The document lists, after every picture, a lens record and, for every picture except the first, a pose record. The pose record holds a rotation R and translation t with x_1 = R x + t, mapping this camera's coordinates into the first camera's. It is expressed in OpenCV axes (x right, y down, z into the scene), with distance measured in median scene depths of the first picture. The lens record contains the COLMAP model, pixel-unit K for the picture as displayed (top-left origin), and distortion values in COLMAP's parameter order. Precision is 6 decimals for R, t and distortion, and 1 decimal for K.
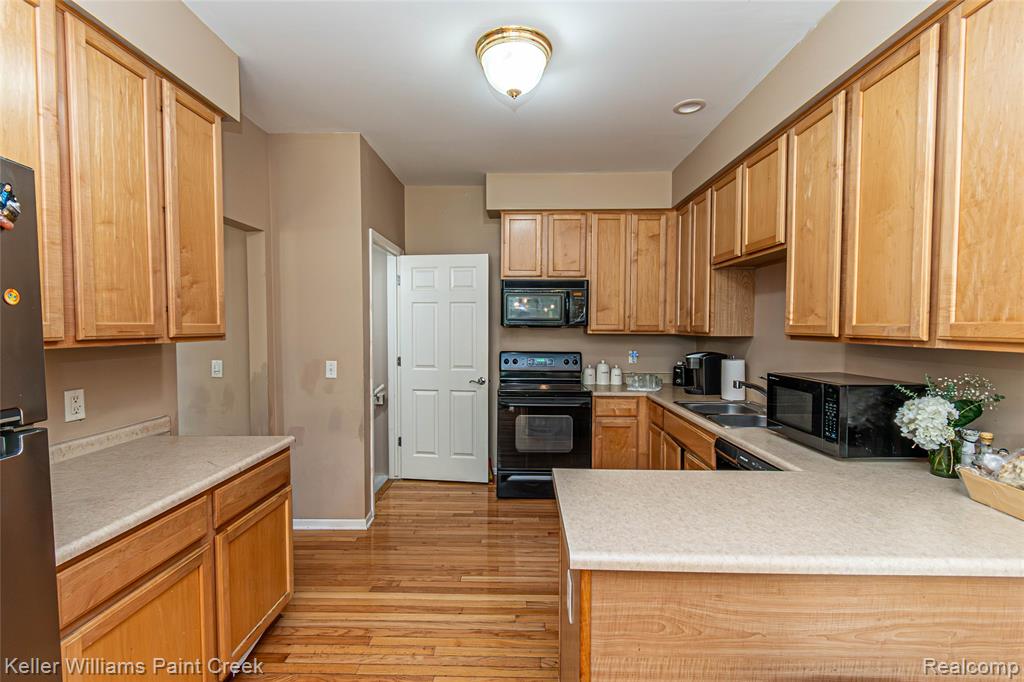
lens RADIAL K [[458.0, 0, 513.6], [0, 458.0, 344.7], [0, 0, 1]] dist [0.001282, -0.000438]
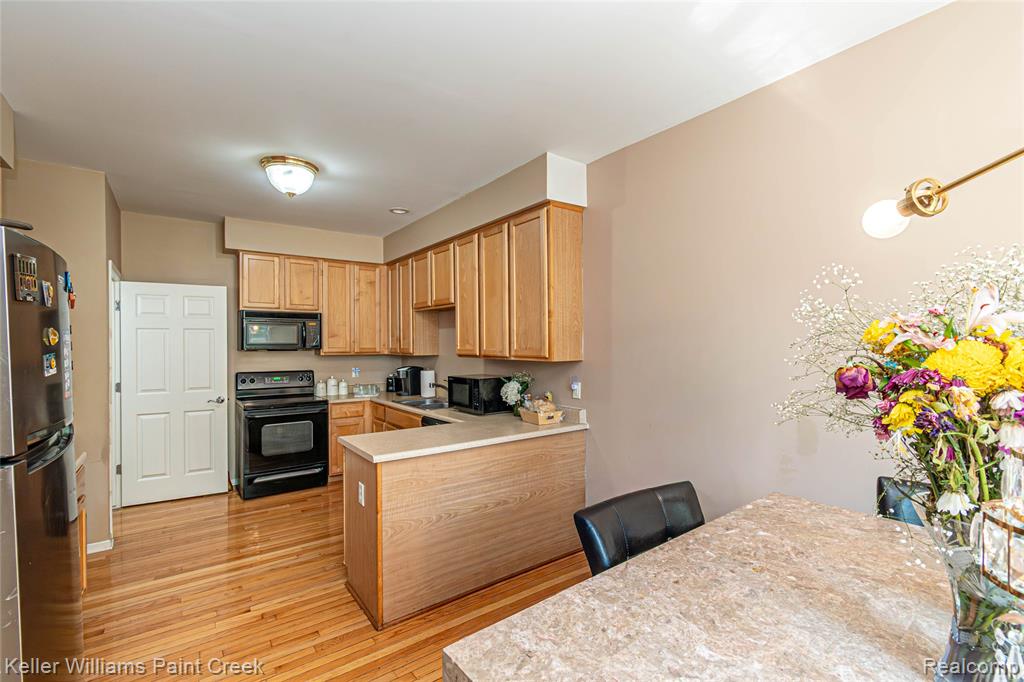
lens RADIAL K [[458.0, 0, 513.6], [0, 458.0, 344.7], [0, 0, 1]] dist [0.001282, -0.000438]
pose [[0.794510, -0.009148, 0.607182, -0.228679], [0.031869, 0.999137, -0.026649, -0.003264], [-0.606414, 0.040523, 0.794116, -0.406635]]
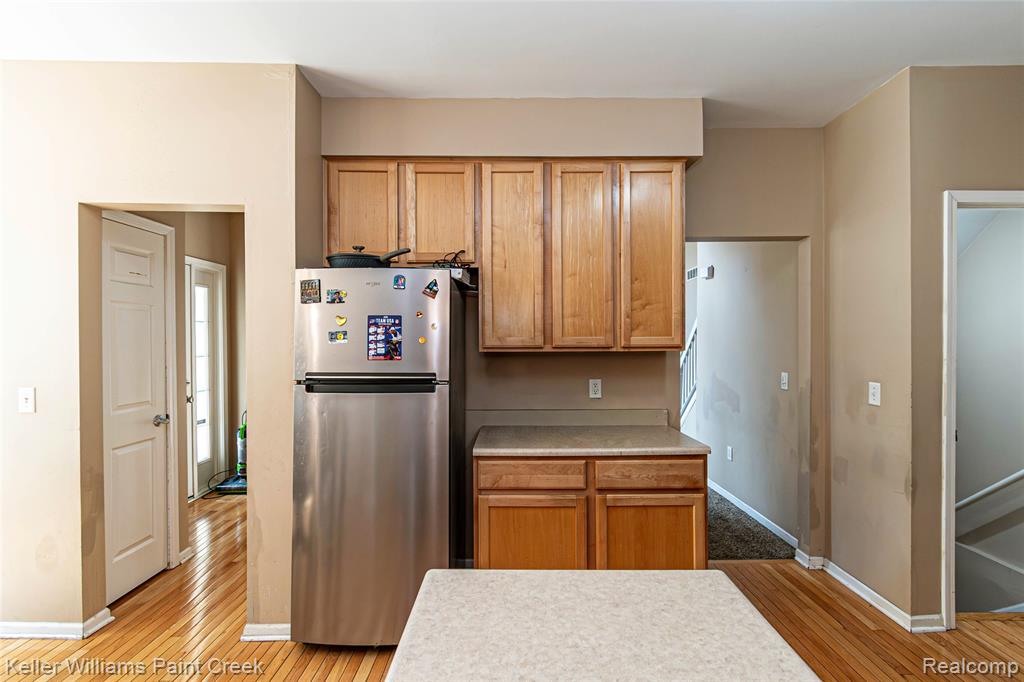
lens RADIAL K [[458.0, 0, 513.6], [0, 458.0, 344.7], [0, 0, 1]] dist [0.001282, -0.000438]
pose [[0.019003, 0.001417, -0.999818, 0.358612], [-0.035654, 0.999364, 0.000739, -0.007291], [0.999183, 0.035634, 0.019041, 0.377335]]
